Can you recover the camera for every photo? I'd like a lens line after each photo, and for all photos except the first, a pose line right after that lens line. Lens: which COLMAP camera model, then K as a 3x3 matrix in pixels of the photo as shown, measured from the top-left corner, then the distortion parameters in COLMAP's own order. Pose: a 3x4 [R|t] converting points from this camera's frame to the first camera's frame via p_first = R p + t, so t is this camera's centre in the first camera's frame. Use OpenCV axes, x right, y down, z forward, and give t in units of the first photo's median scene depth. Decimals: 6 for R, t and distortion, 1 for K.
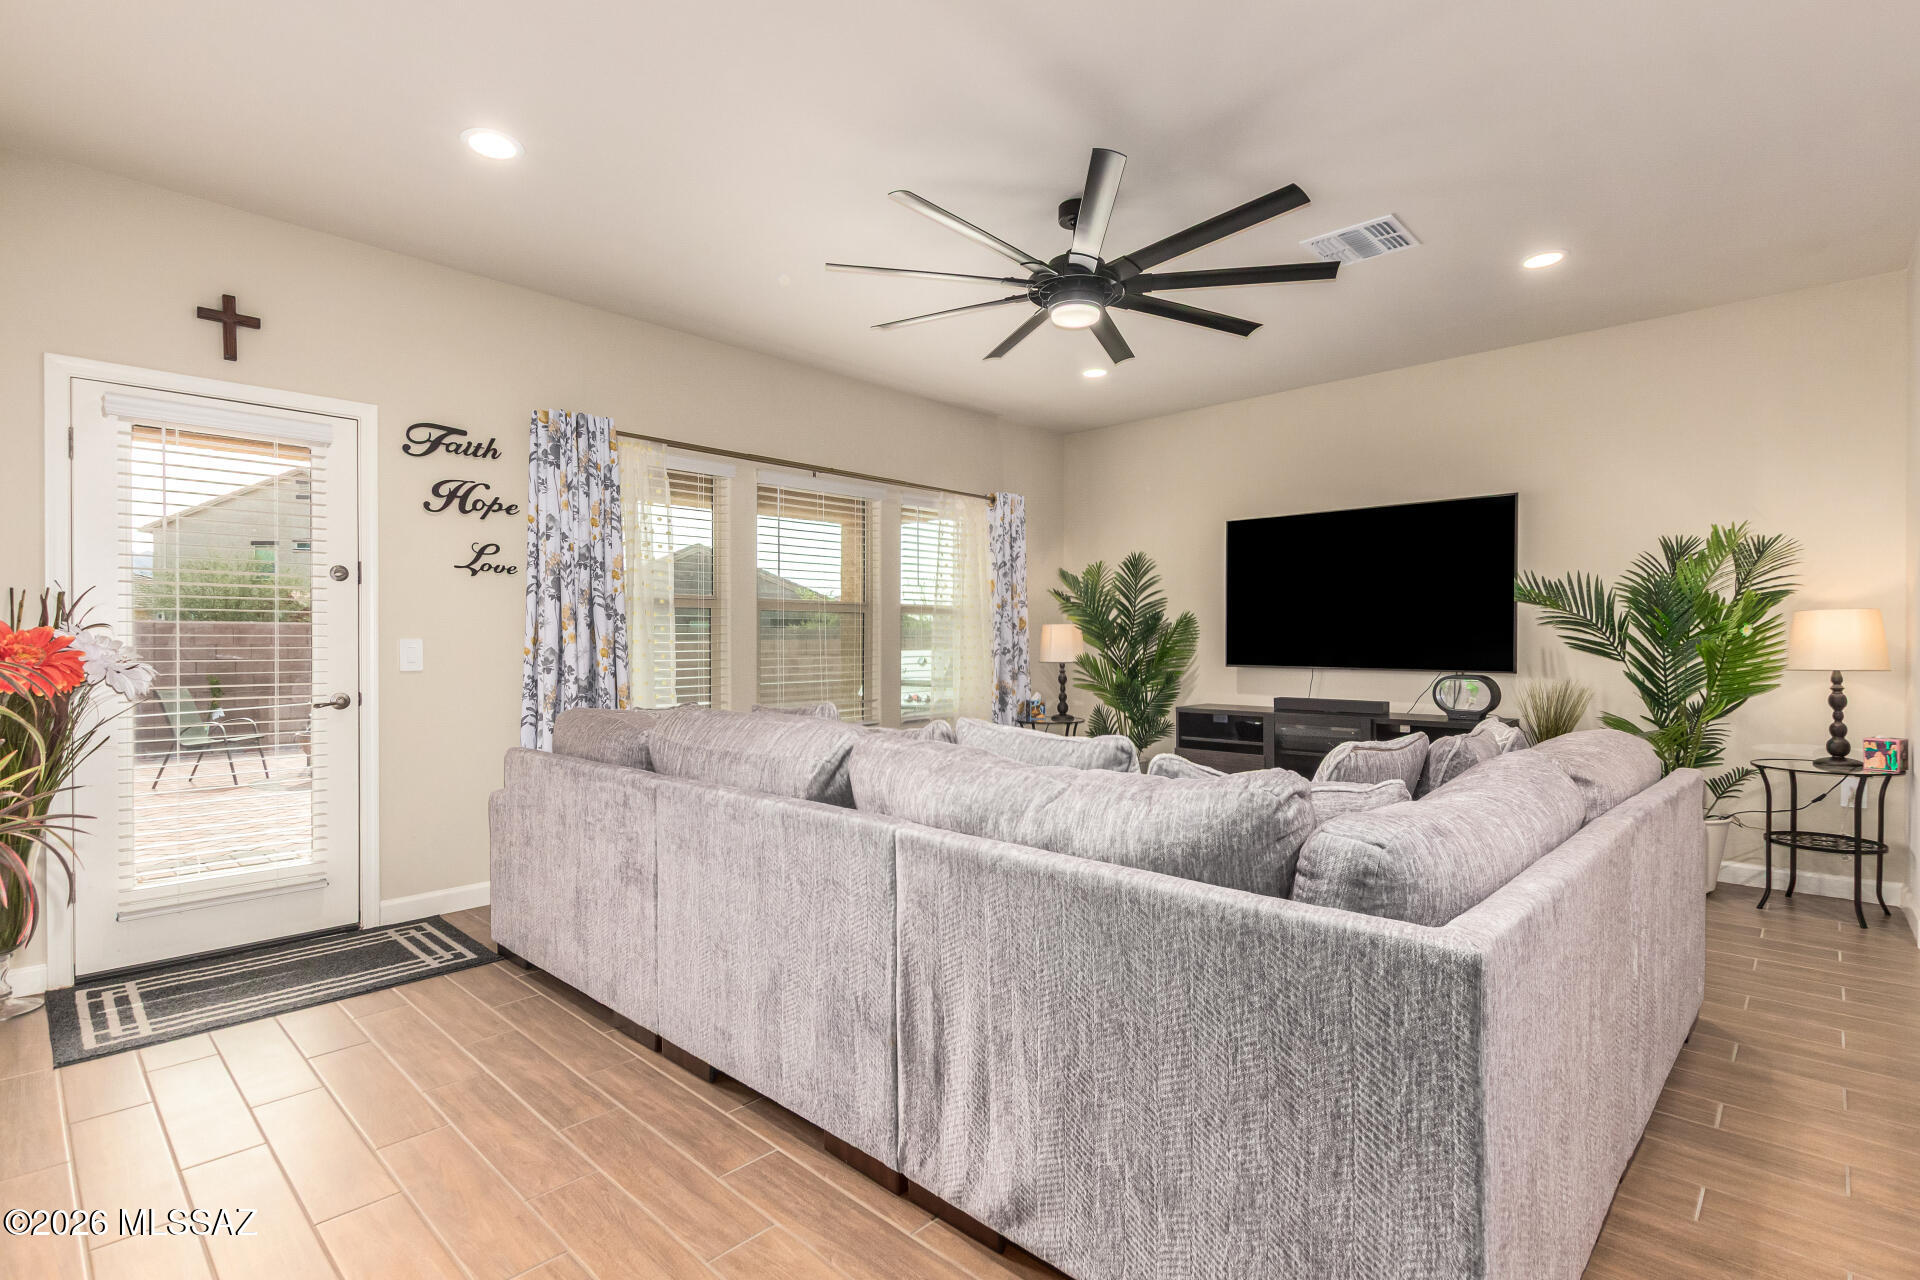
lens RADIAL K [[905.0, 0, 975.1], [0, 905.0, 647.3], [0, 0, 1]] dist [0.012897, -0.005365]
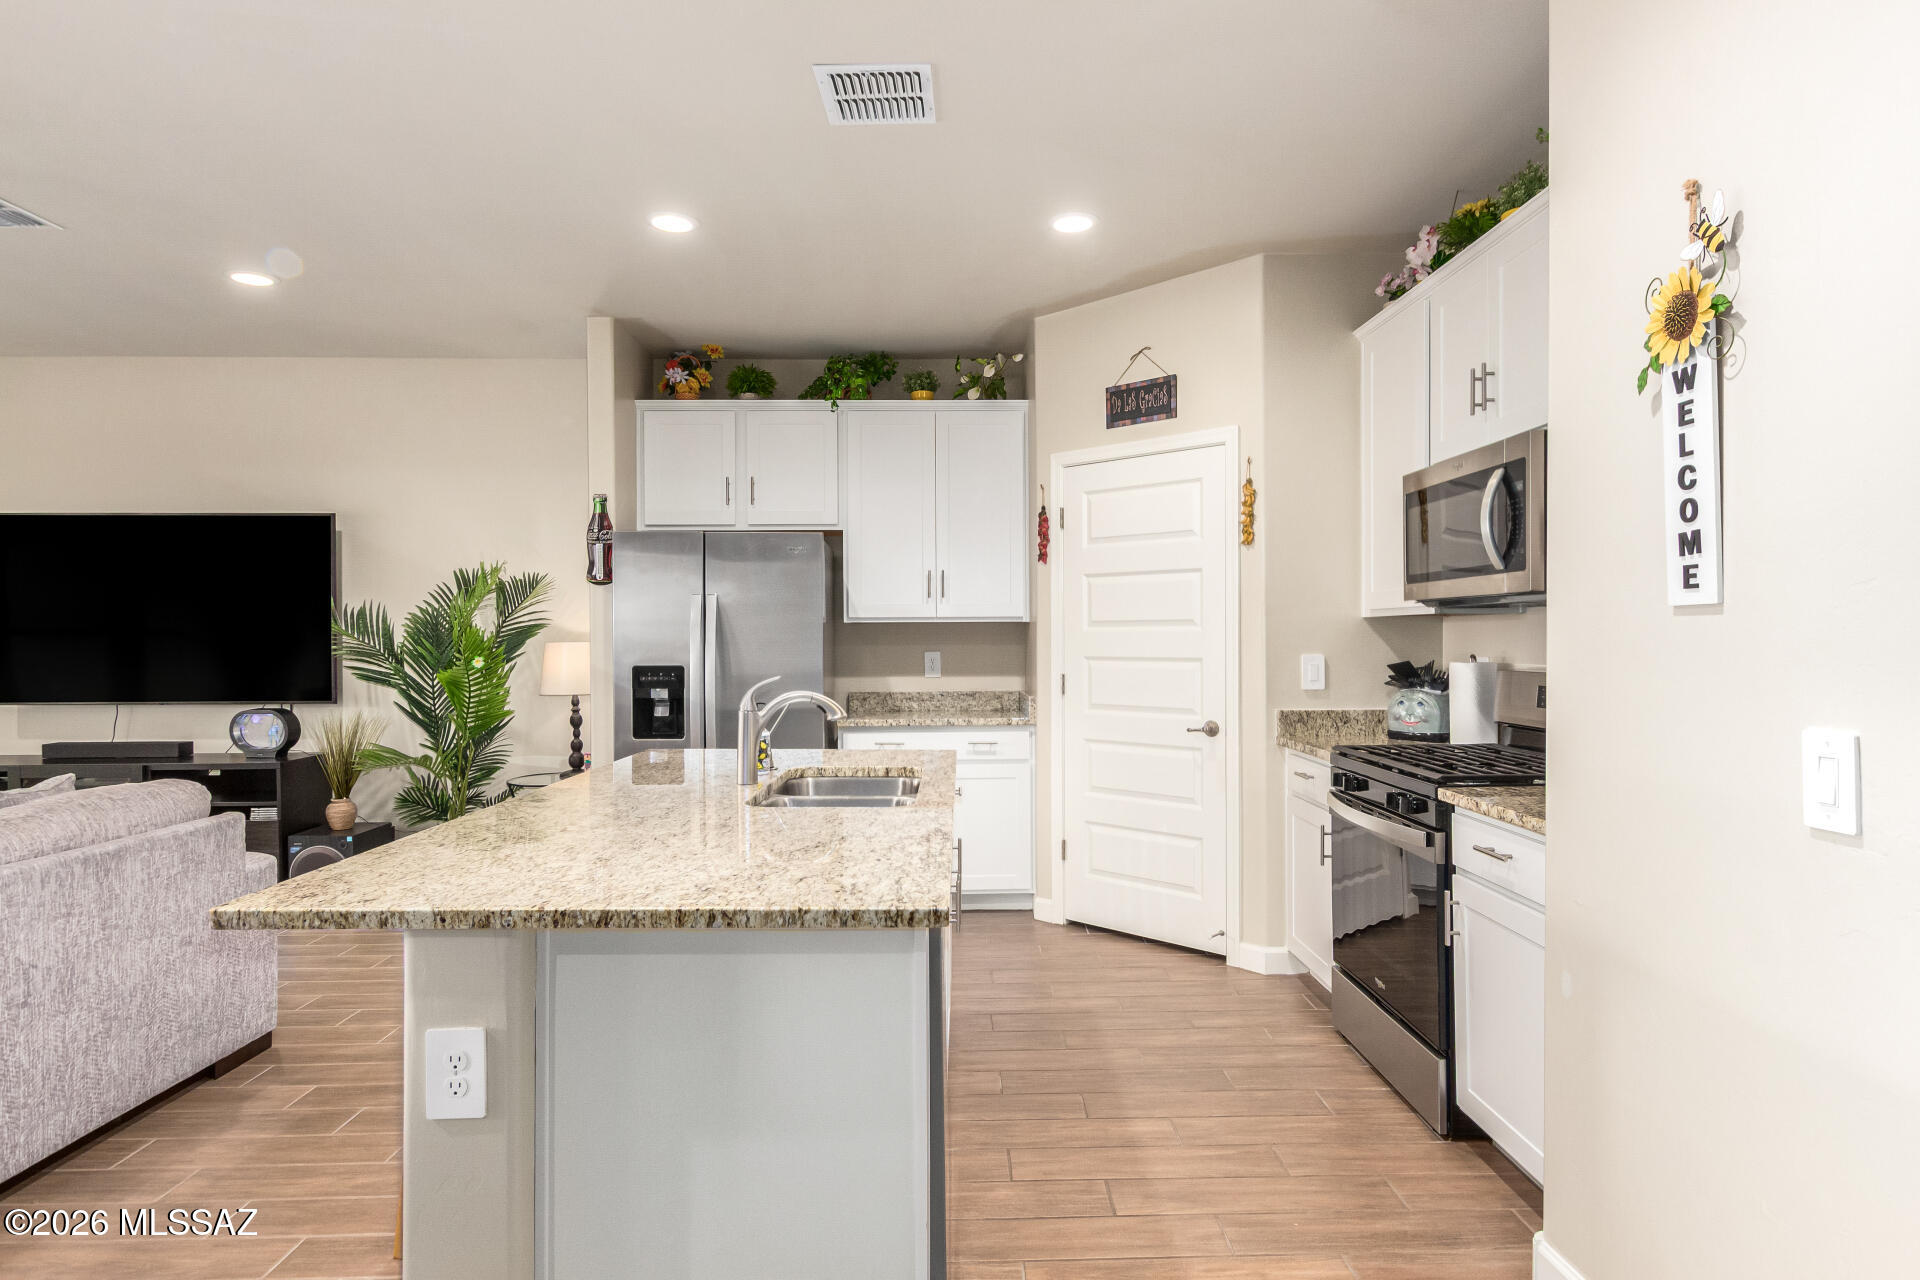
lens RADIAL K [[1042.6, 0, 967.6], [0, 1042.6, 647.7], [0, 0, 1]] dist [0.009646, 0.000946]
pose [[0.712914, -0.010018, 0.701180, 0.368241], [0.009197, 0.999946, 0.004936, -0.035744], [-0.701192, 0.002930, 0.712967, -0.296669]]
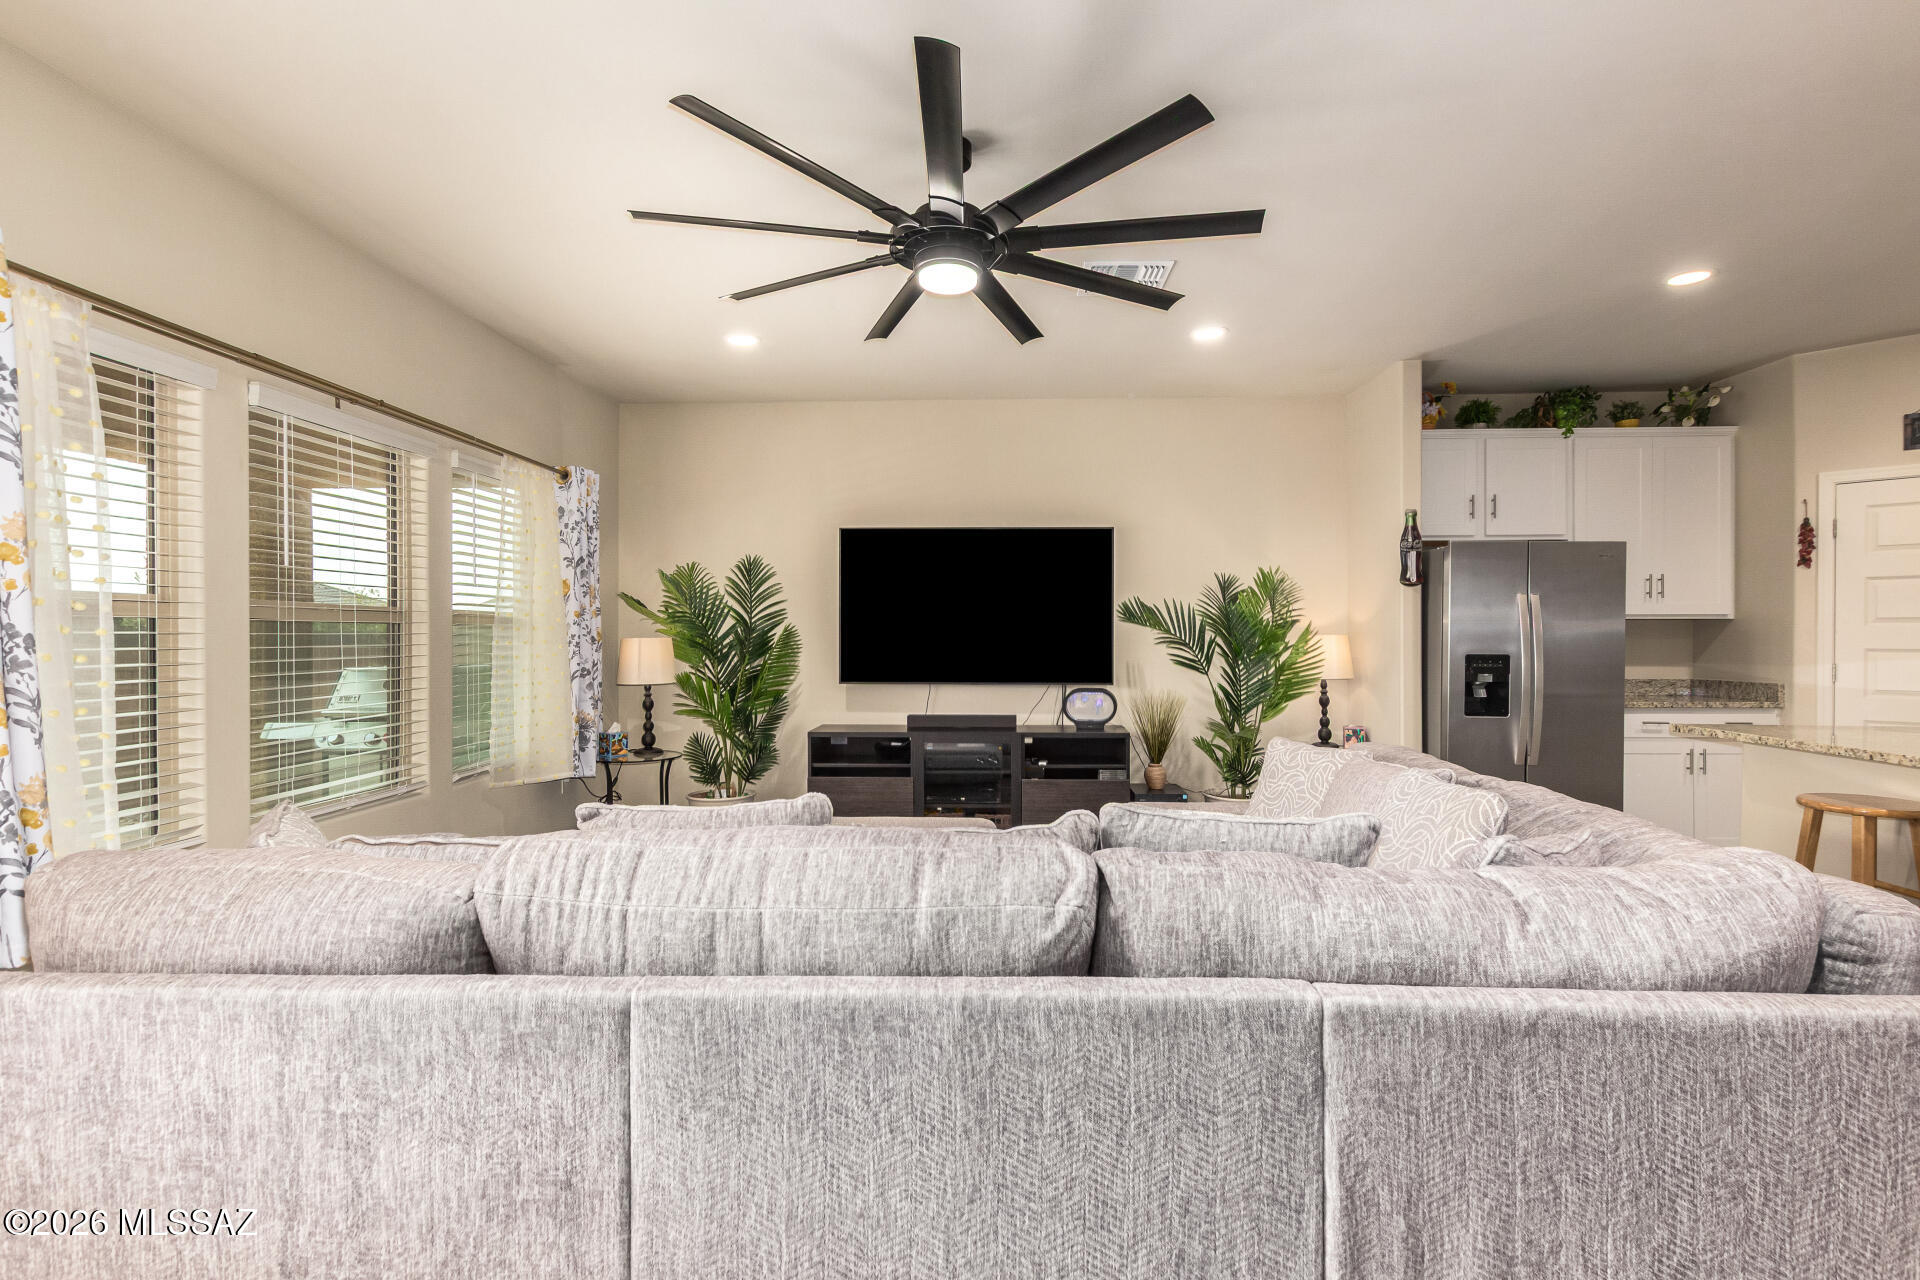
lens RADIAL K [[905.0, 0, 977.7], [0, 905.0, 635.6], [0, 0, 1]] dist [0.012897, -0.005365]
pose [[0.754995, 0.001020, 0.655730, -0.344590], [0.004039, 0.999973, -0.006207, -0.033014], [-0.655718, 0.007335, 0.754970, 0.307655]]
